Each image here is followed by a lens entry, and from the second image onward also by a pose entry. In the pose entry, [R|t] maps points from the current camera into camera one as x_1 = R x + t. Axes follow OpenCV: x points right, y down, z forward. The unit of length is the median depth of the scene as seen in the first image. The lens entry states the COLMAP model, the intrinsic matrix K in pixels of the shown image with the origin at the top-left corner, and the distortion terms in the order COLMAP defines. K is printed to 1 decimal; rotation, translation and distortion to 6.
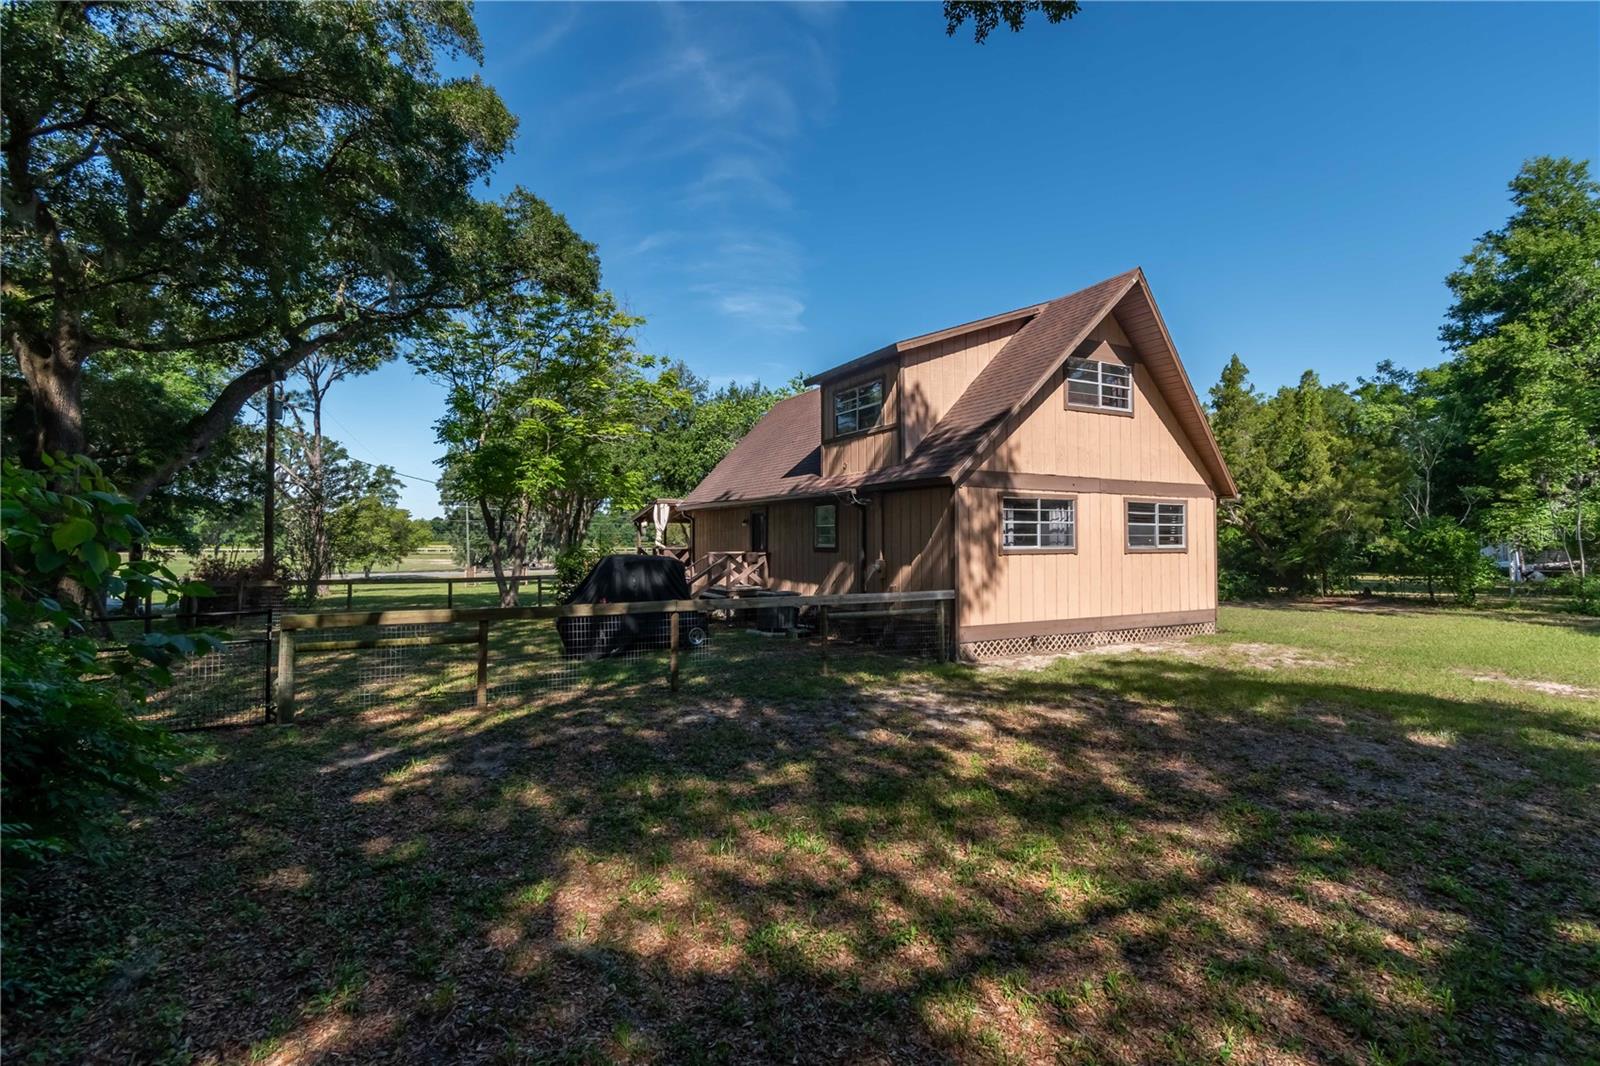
lens RADIAL K [[708.9, 0, 800.0], [0, 708.9, 533.0], [0, 0, 1]] dist [-0.005363, -0.000319]
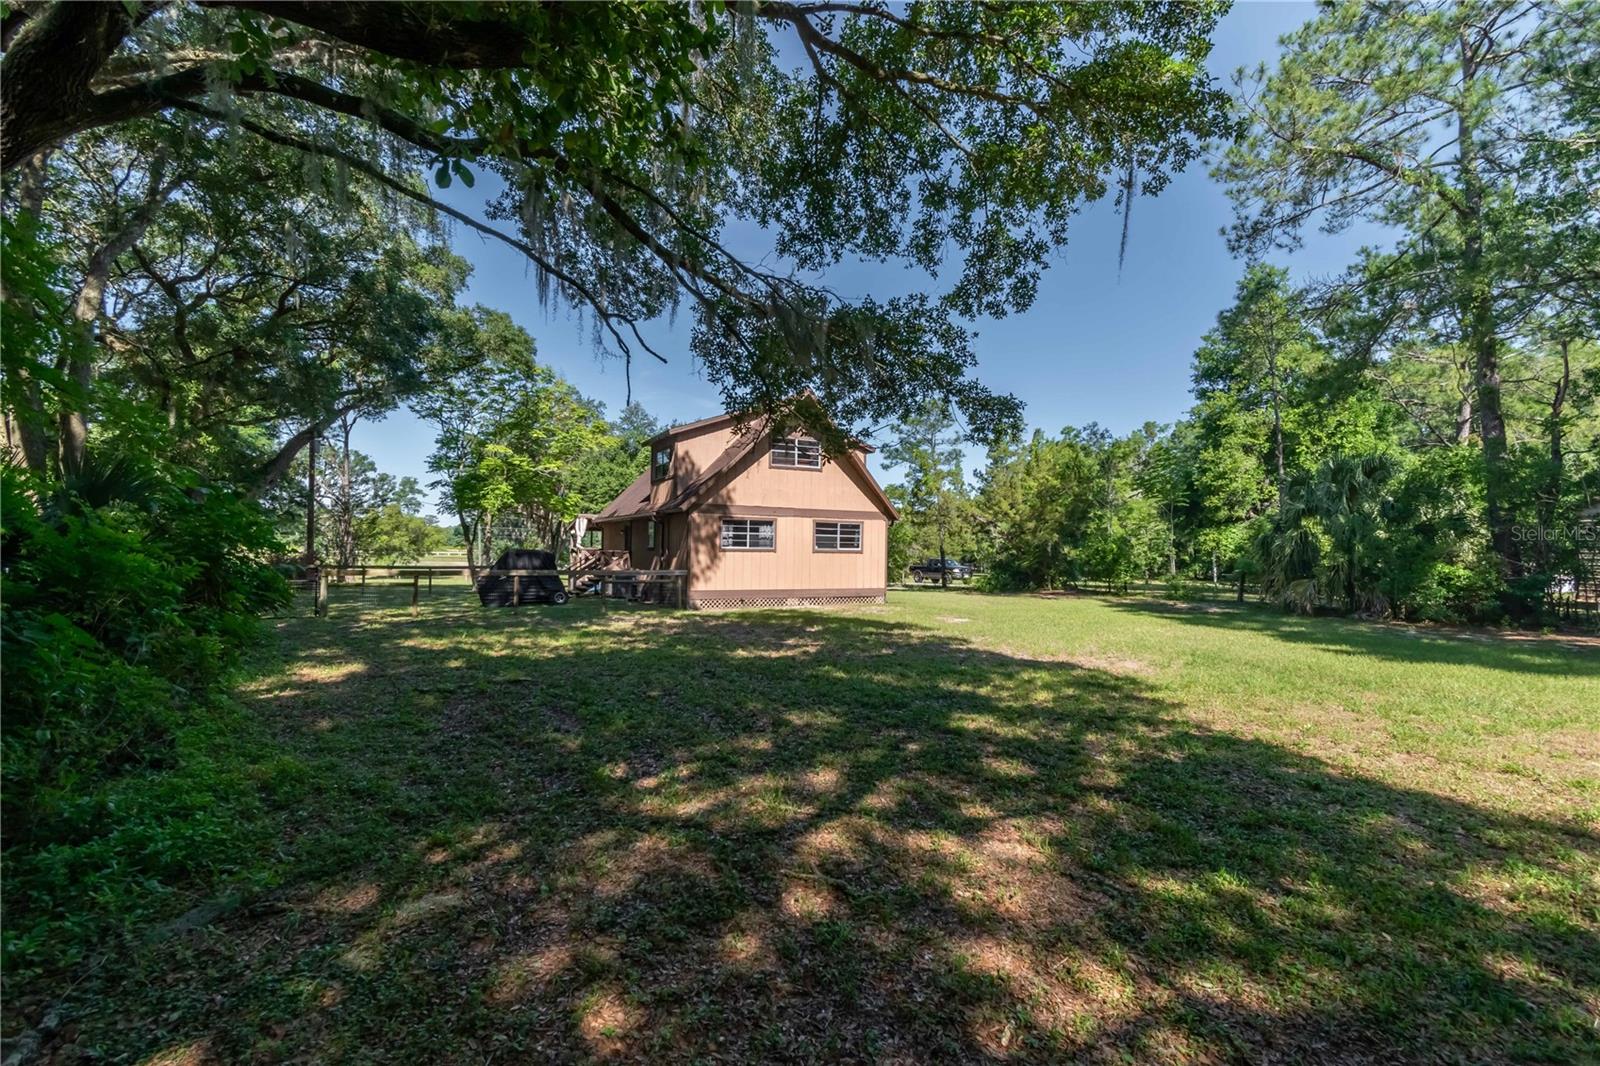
lens RADIAL K [[686.6, 0, 797.9], [0, 686.6, 554.8], [0, 0, 1]] dist [0.000219, -0.000029]
pose [[0.999648, 0.014839, -0.021974, 0.427686], [-0.014480, 0.999760, 0.016429, 0.007266], [0.022212, -0.016105, 0.999624, -0.593224]]
